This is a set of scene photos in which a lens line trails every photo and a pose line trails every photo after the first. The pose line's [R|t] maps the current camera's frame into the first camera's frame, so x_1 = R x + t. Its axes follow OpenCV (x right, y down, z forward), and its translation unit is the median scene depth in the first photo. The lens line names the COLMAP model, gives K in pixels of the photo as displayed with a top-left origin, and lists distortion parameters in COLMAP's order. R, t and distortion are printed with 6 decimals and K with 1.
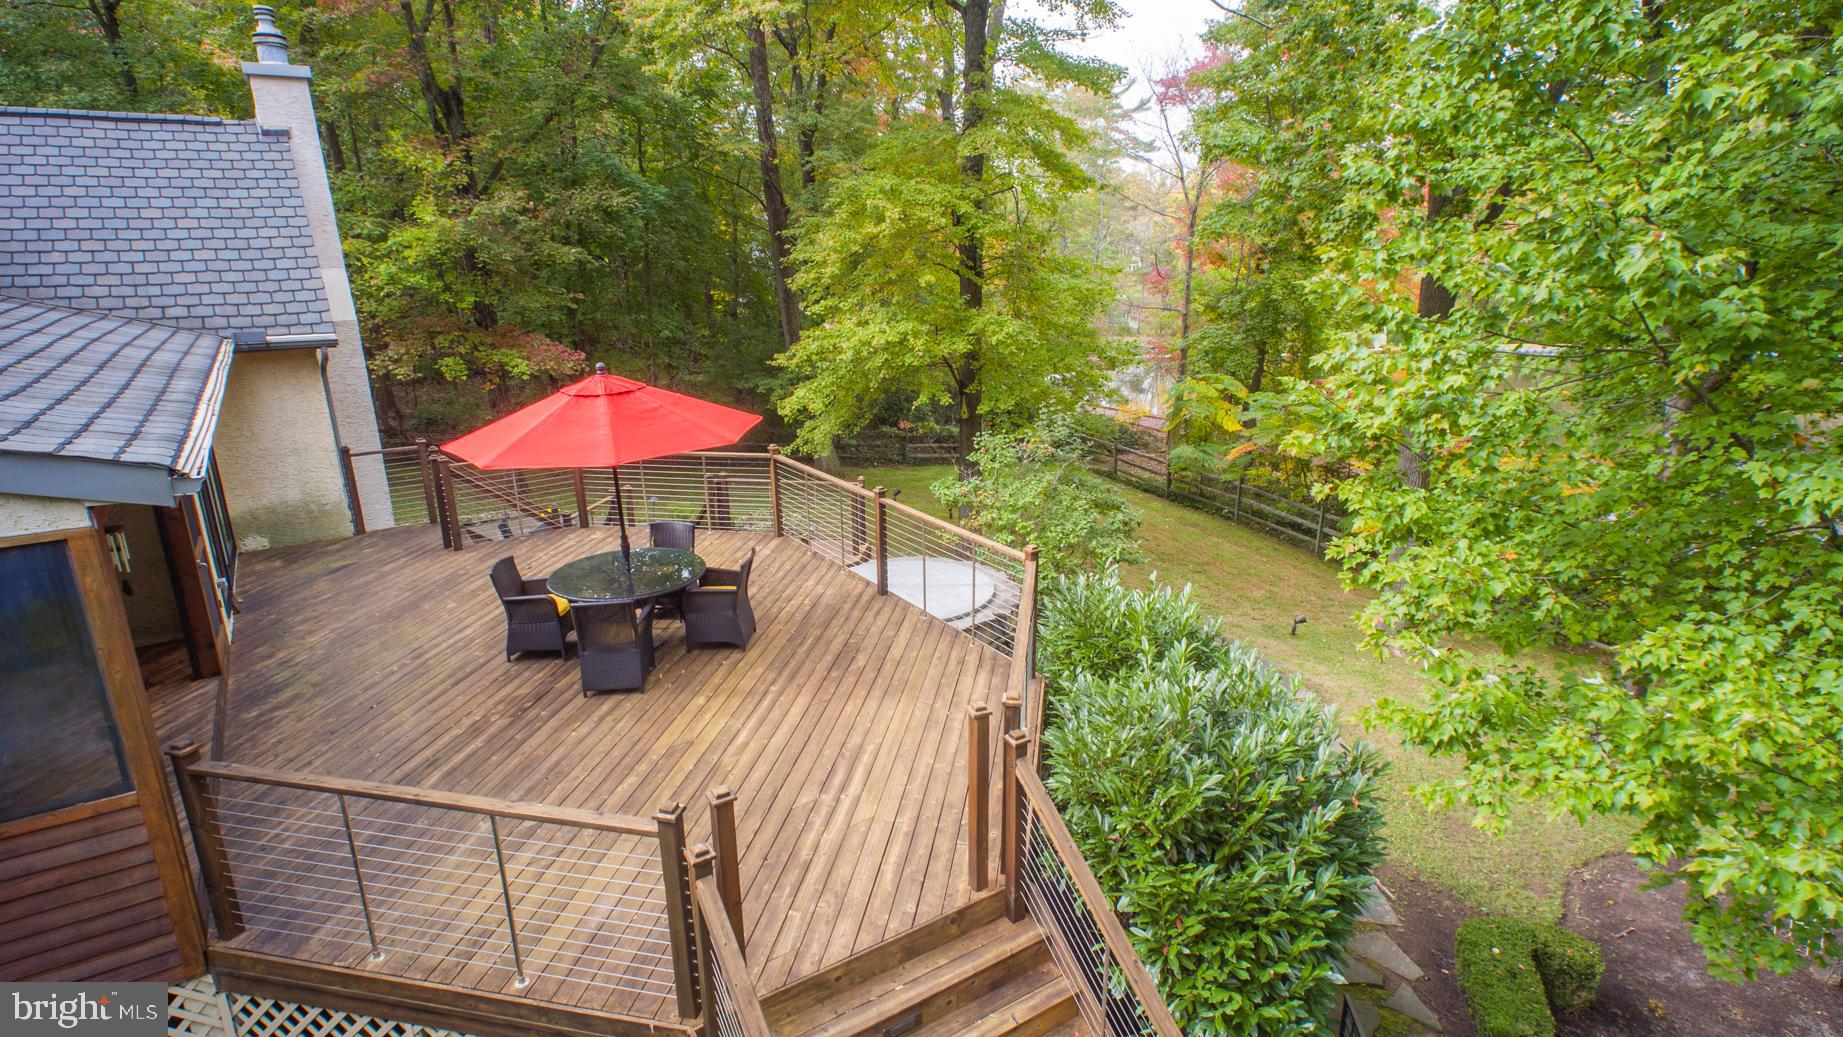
lens RADIAL K [[945.7, 0, 930.5], [0, 945.7, 522.7], [0, 0, 1]] dist [0.002224, 0.011927]
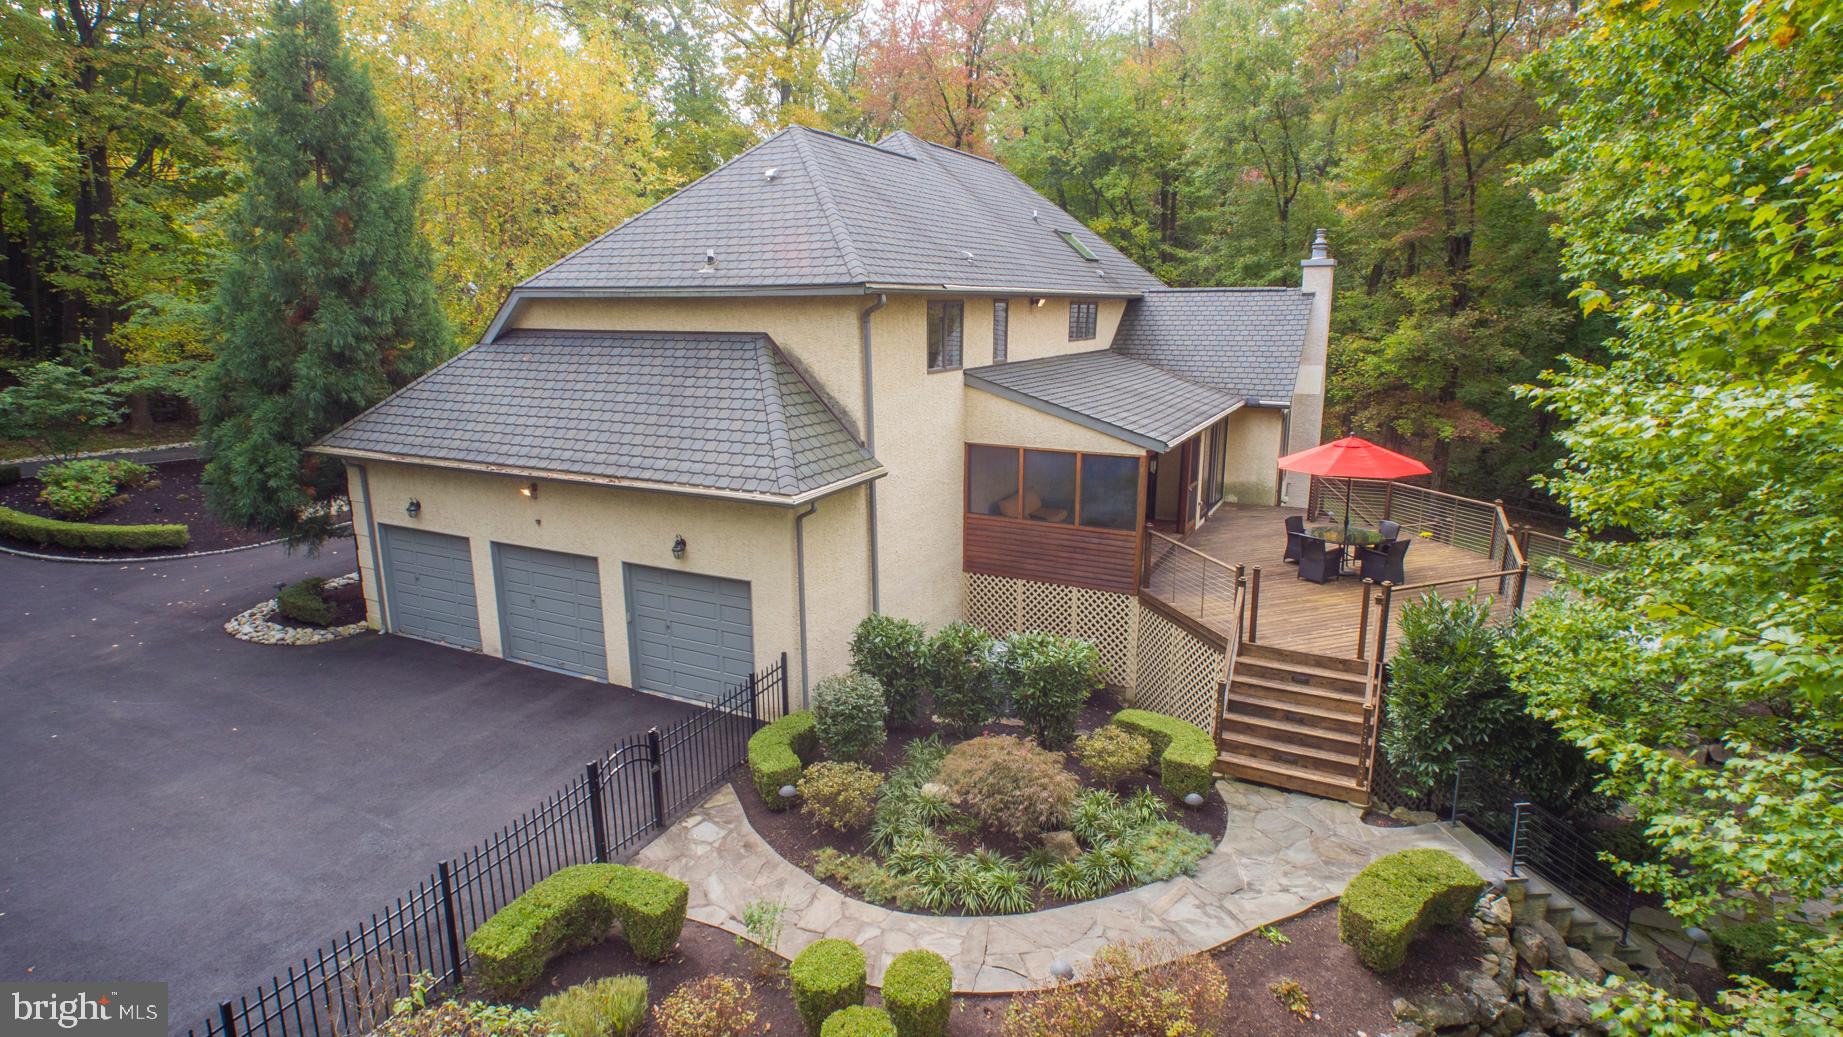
lens RADIAL K [[945.7, 0, 930.5], [0, 945.7, 522.7], [0, 0, 1]] dist [0.002224, 0.011927]
pose [[0.487401, 0.205721, -0.848599, 0.672805], [-0.250791, 0.963883, 0.089625, 0.048444], [0.836388, 0.169138, 0.521390, -0.562818]]
